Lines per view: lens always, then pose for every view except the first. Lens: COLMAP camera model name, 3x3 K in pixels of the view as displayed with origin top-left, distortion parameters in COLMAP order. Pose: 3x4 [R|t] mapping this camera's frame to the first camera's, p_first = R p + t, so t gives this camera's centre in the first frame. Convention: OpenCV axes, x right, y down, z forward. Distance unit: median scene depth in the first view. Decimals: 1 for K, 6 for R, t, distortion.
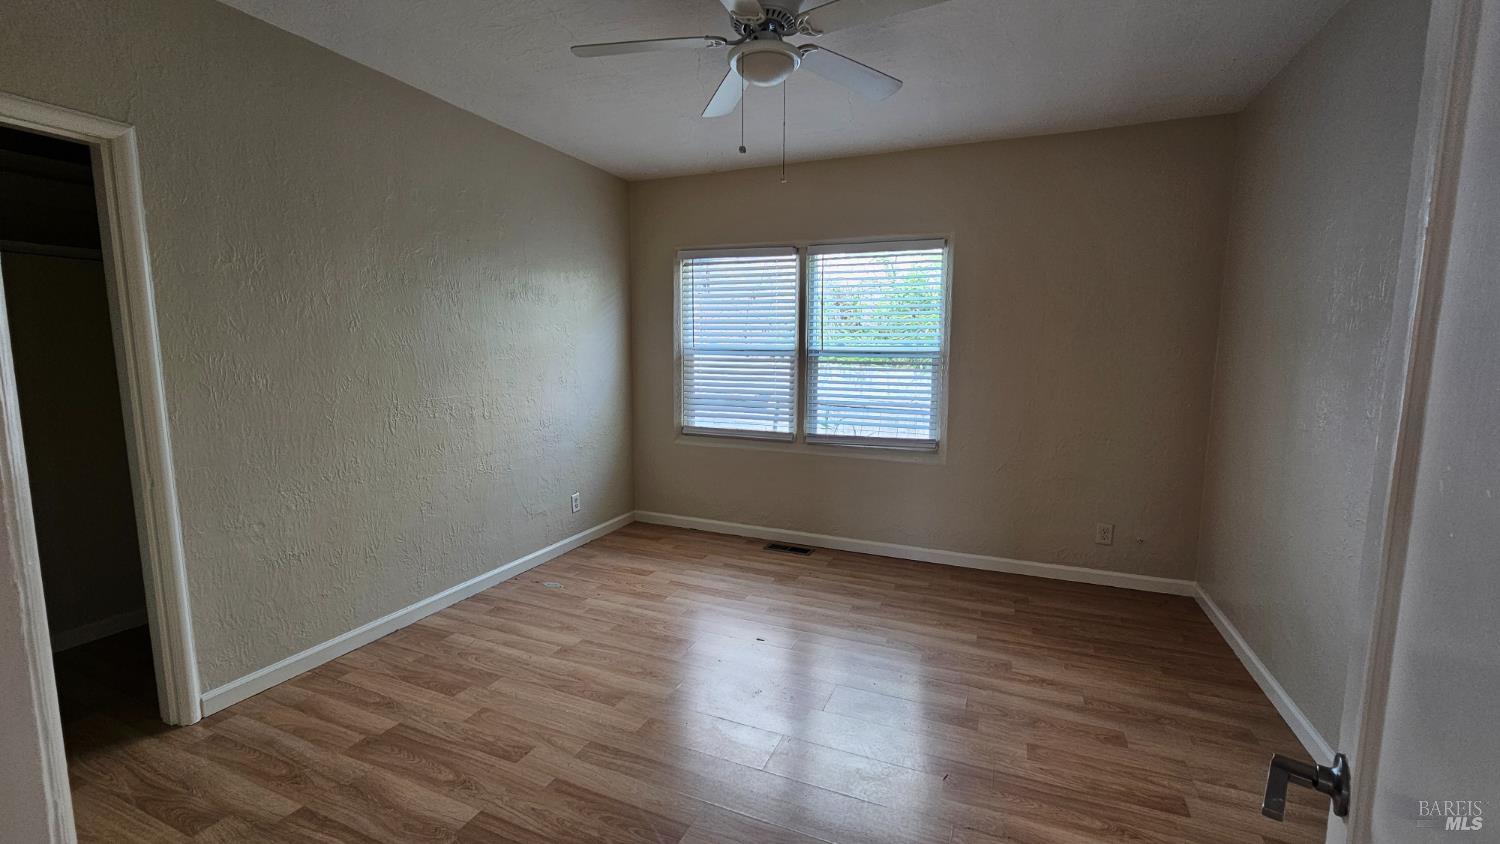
lens RADIAL K [[622.3, 0, 759.7], [0, 622.3, 424.8], [0, 0, 1]] dist [0.002243, 0.000655]
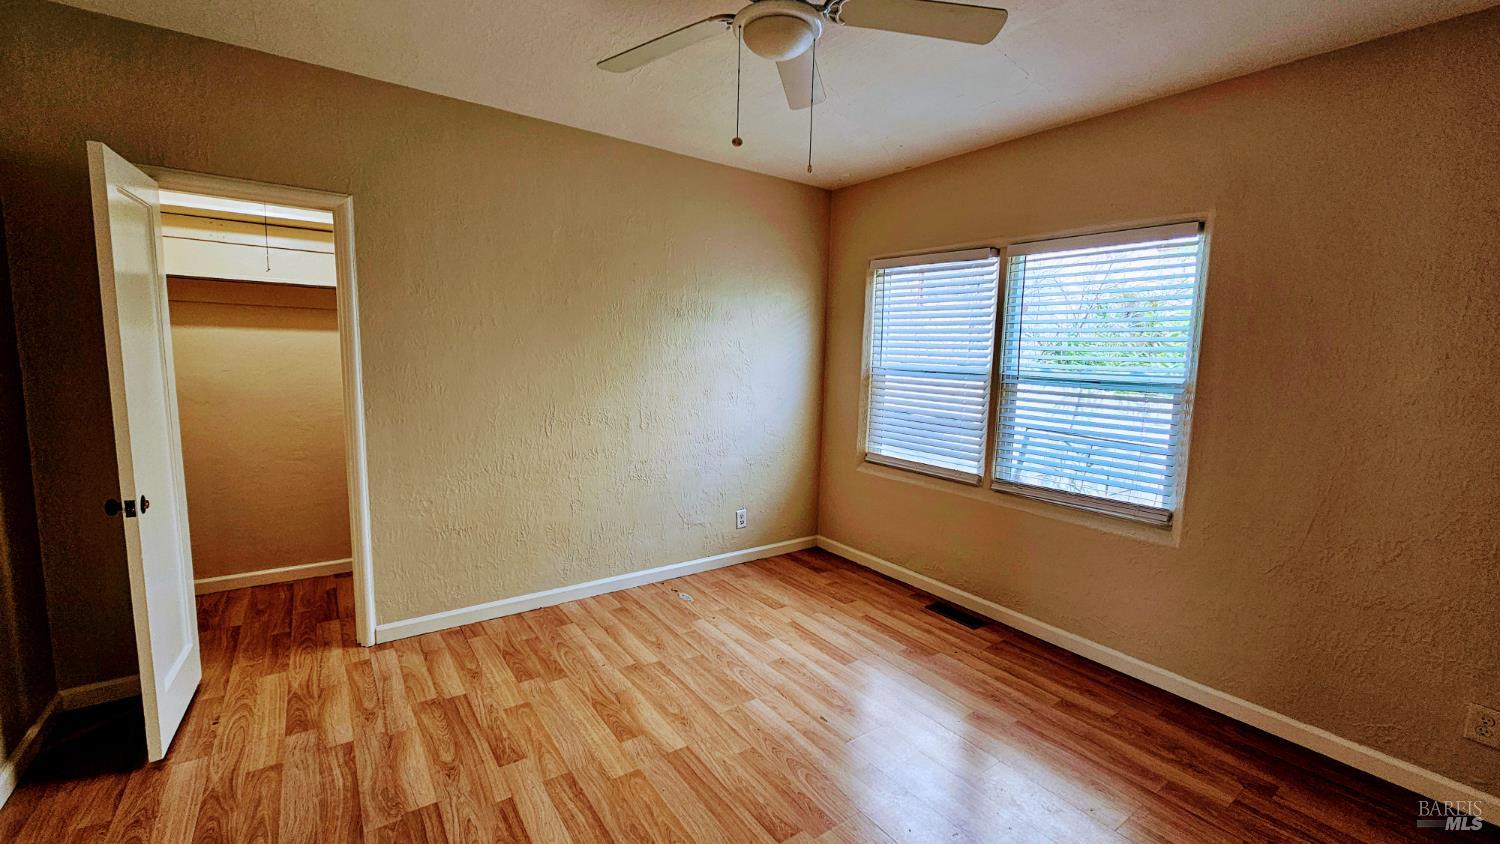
lens RADIAL K [[622.3, 0, 753.0], [0, 622.3, 427.5], [0, 0, 1]] dist [0.002243, 0.000655]
pose [[0.853501, 0.080101, -0.514899, 0.237912], [-0.086512, 0.996184, 0.011569, -0.036282], [0.513860, 0.034670, 0.857173, 0.158861]]
